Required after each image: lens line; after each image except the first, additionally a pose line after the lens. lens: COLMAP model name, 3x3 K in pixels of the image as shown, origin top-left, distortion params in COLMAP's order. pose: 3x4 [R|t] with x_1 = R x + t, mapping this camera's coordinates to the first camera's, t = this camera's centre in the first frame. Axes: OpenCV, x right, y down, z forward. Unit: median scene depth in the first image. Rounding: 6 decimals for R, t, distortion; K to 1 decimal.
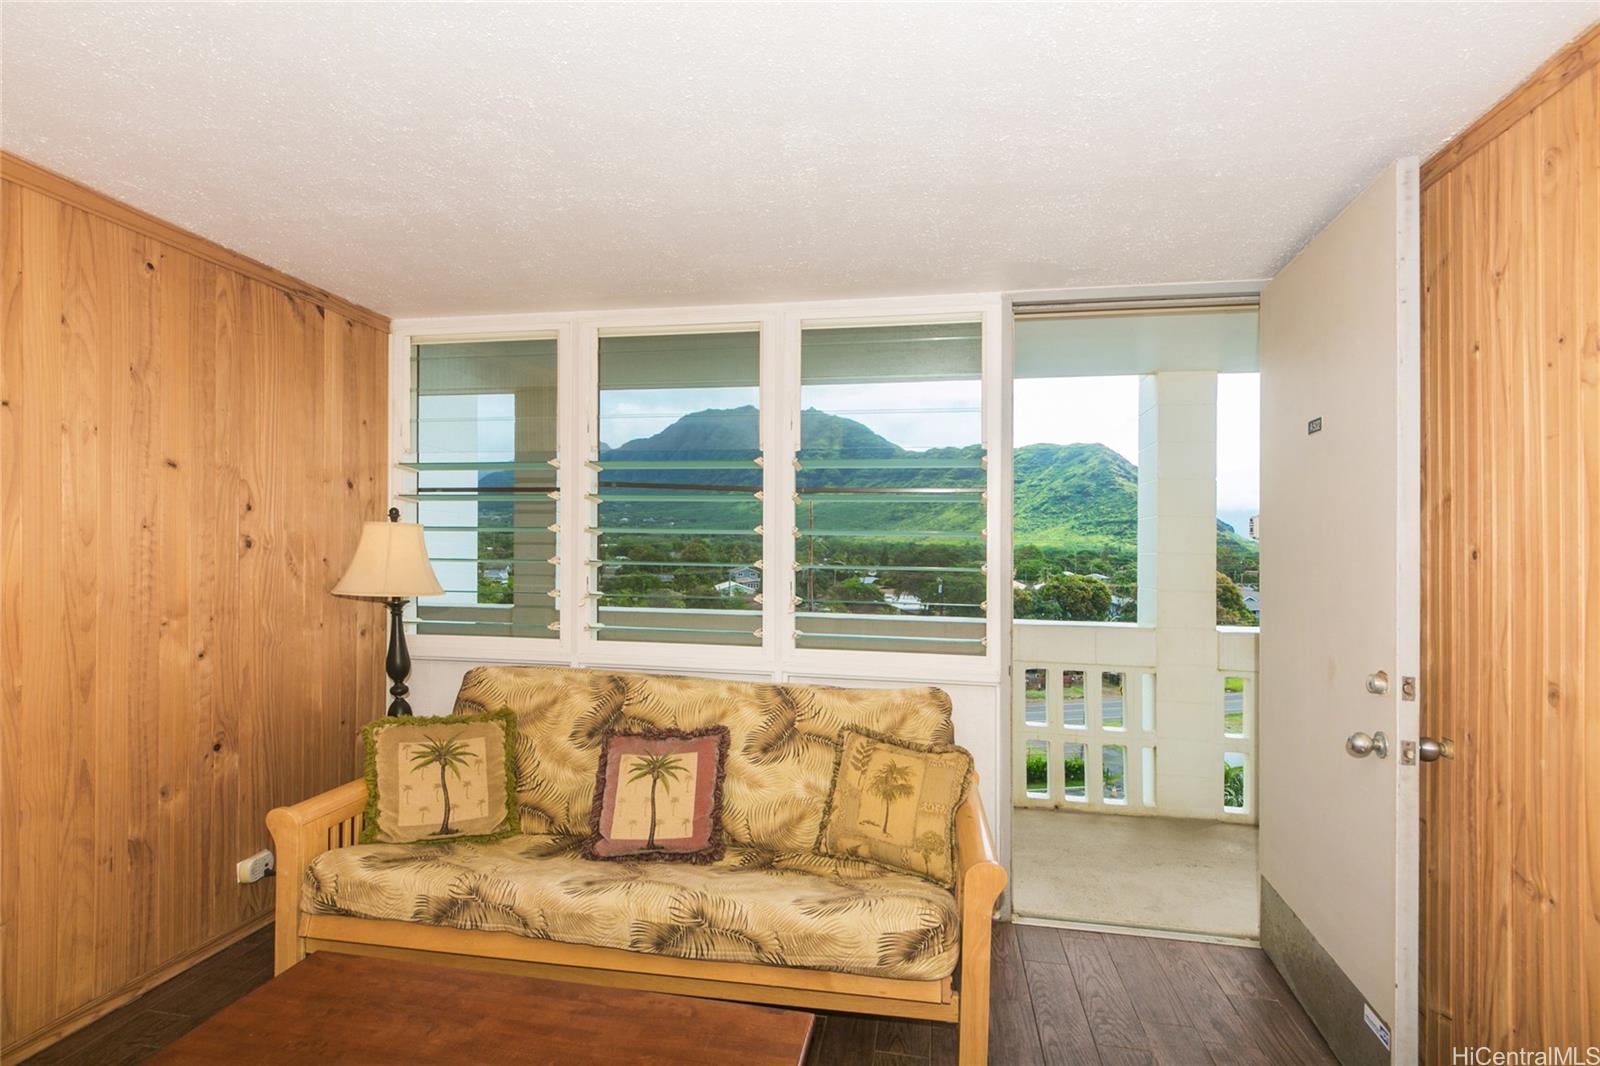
lens RADIAL K [[722.1, 0, 806.8], [0, 722.1, 545.0], [0, 0, 1]] dist [0.007035, -0.004899]
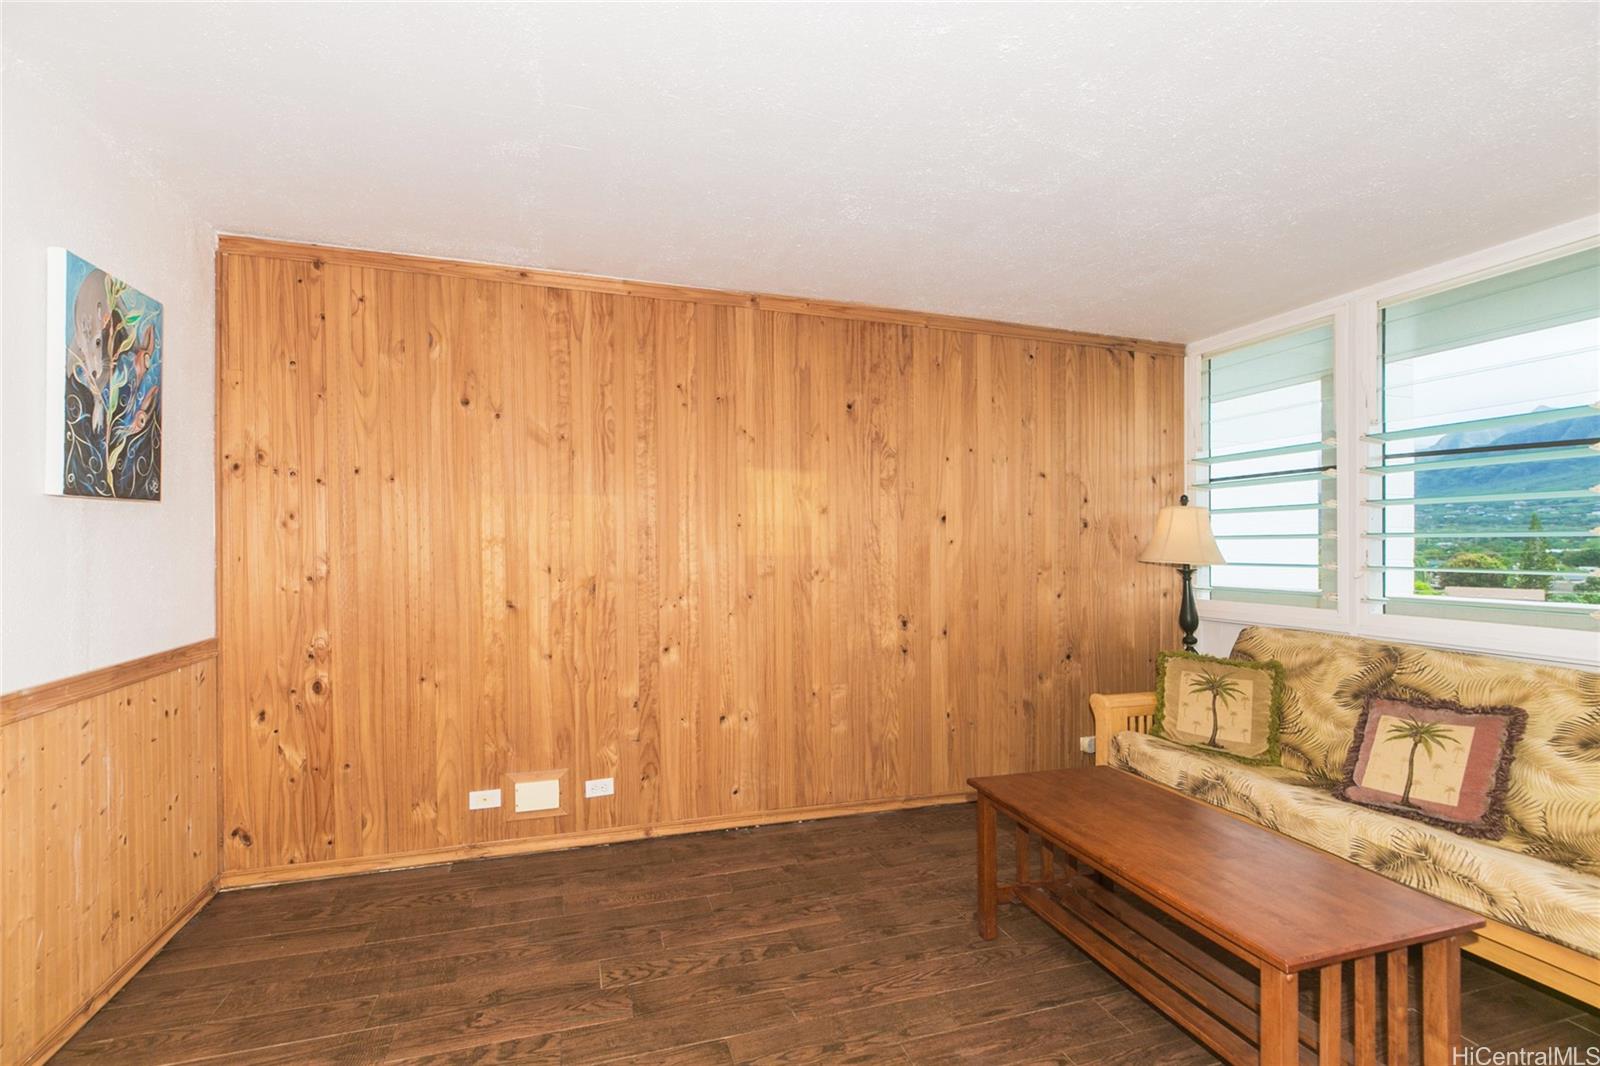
lens RADIAL K [[722.1, 0, 791.8], [0, 722.1, 544.0], [0, 0, 1]] dist [0.007035, -0.004899]
pose [[0.466012, -0.010670, -0.884714, 0.271099], [0.007296, 0.999940, -0.008216, 0.046882], [0.884748, -0.002626, 0.466062, -0.233919]]
